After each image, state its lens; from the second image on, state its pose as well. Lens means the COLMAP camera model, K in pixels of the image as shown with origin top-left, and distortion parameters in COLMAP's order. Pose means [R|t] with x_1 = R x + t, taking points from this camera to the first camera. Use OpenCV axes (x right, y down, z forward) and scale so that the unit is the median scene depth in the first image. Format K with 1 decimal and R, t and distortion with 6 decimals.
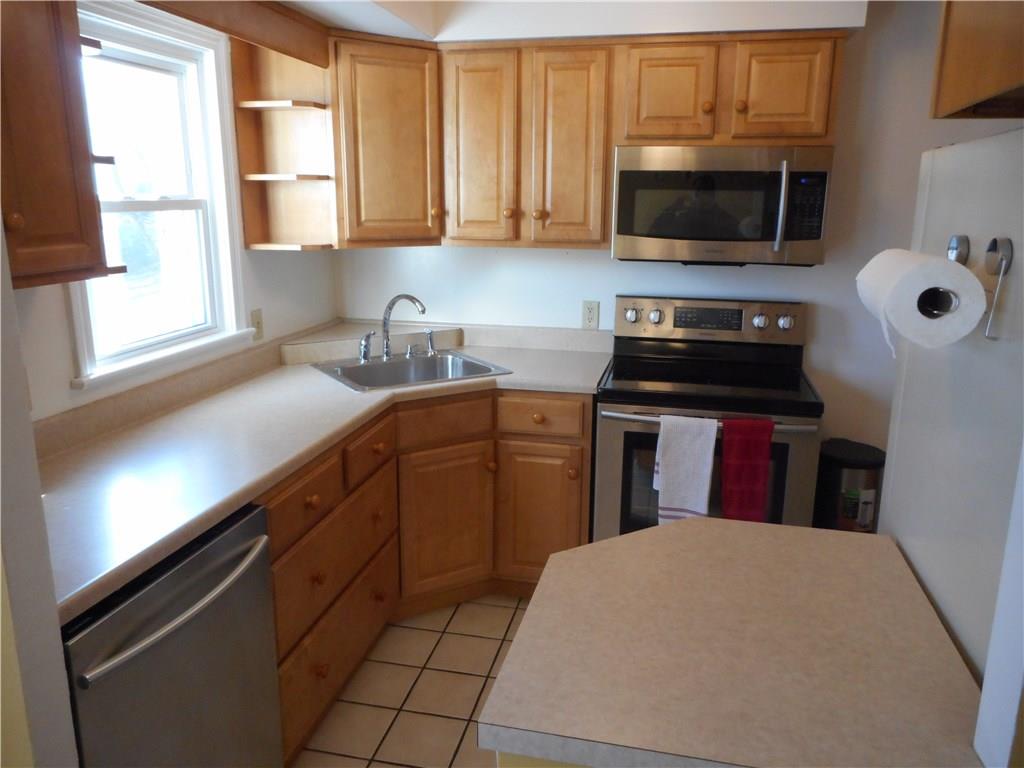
lens RADIAL K [[782.8, 0, 512.8], [0, 782.8, 382.8], [0, 0, 1]] dist [0.009063, 0.020846]
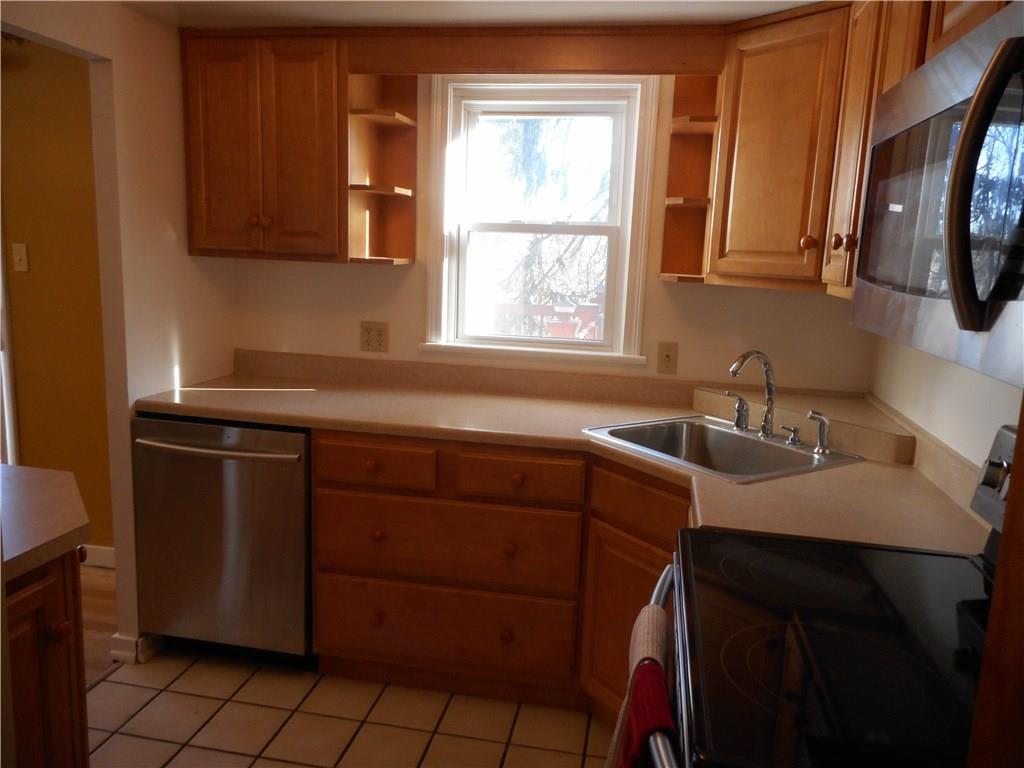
lens RADIAL K [[782.8, 0, 511.1], [0, 782.8, 384.6], [0, 0, 1]] dist [0.009063, 0.020846]
pose [[0.016758, 0.176594, -0.984141, 0.647790], [-0.271256, 0.948168, 0.165519, -0.155647], [0.962361, 0.264181, 0.063792, 0.798316]]
